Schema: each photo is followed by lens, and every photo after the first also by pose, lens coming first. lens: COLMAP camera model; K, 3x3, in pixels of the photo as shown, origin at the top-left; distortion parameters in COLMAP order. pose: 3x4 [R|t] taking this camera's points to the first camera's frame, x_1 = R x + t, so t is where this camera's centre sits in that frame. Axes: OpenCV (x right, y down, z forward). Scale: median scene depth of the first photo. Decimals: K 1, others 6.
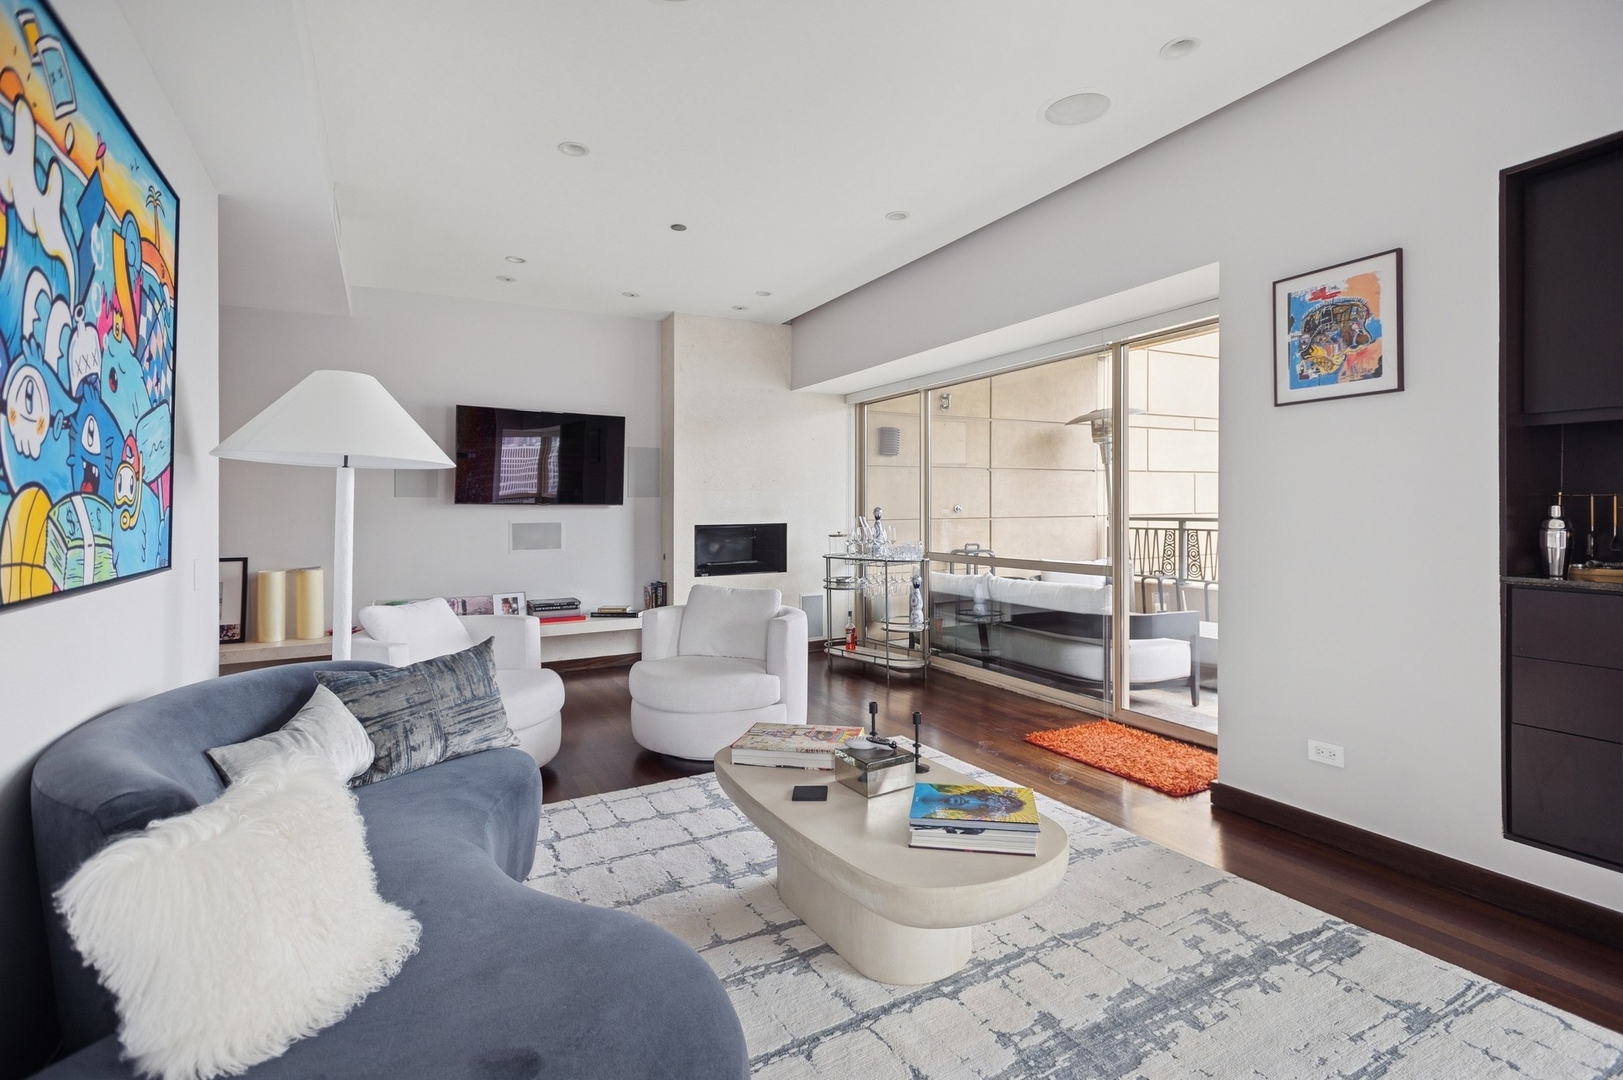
lens RADIAL K [[778.3, 0, 844.1], [0, 778.3, 497.9], [0, 0, 1]] dist [0.008369, -0.004501]
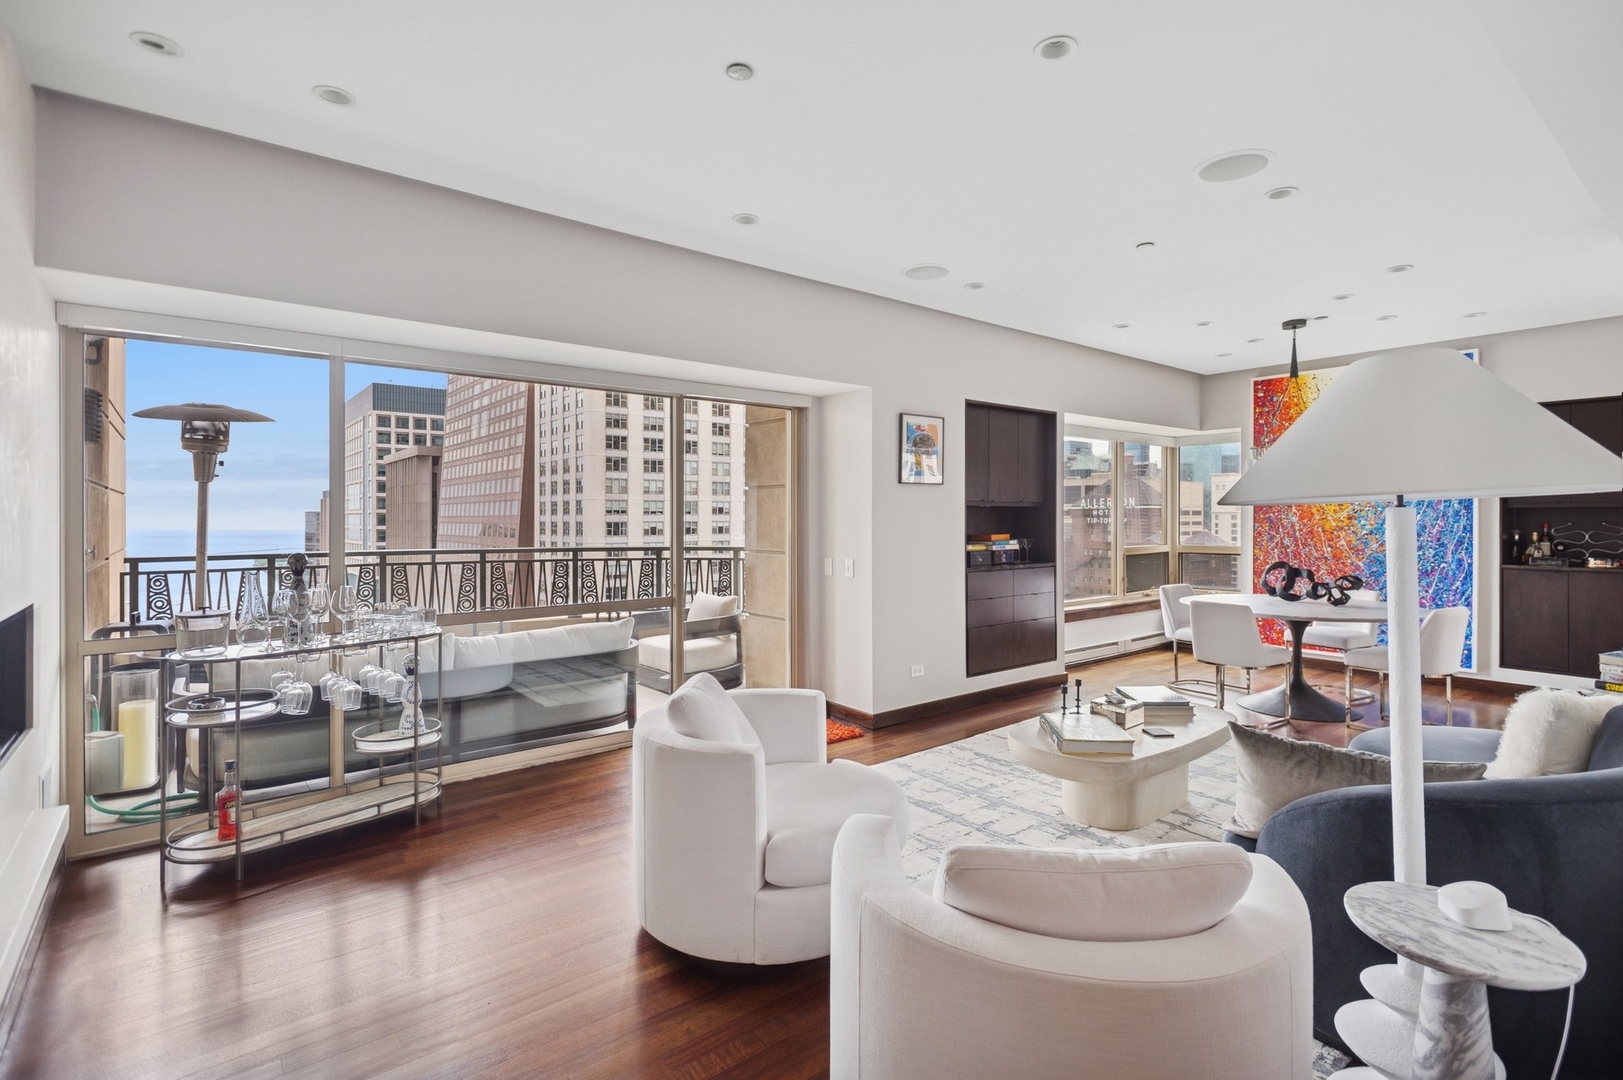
lens RADIAL K [[778.3, 0, 777.3], [0, 778.3, 514.5], [0, 0, 1]] dist [0.008369, -0.004501]
pose [[-0.144713, 0.010867, 0.989414, -1.330237], [-0.011941, 0.999848, -0.012728, -0.025648], [-0.989402, -0.013656, -0.144561, 1.783645]]
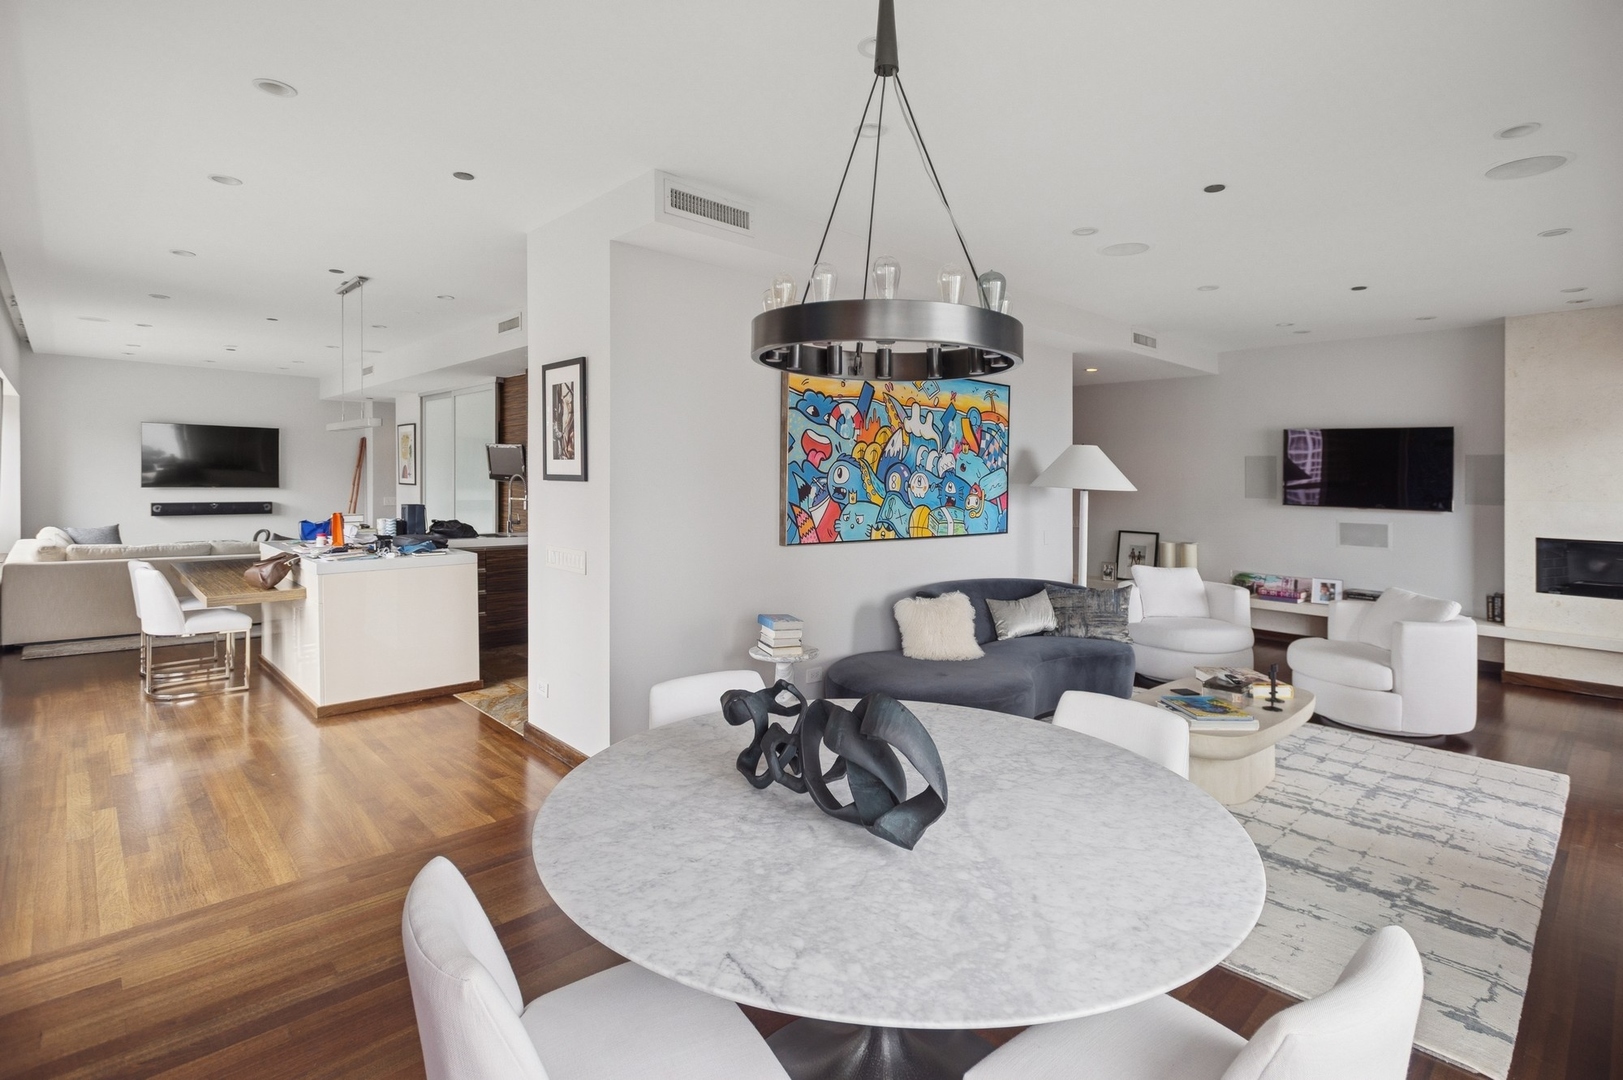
lens RADIAL K [[778.3, 0, 787.4], [0, 778.3, 497.2], [0, 0, 1]] dist [0.008369, -0.004501]
pose [[0.222617, 0.034694, -0.974288, 1.285007], [-0.007045, 0.999398, 0.033979, -0.095397], [0.974880, -0.000700, 0.222728, -0.222215]]
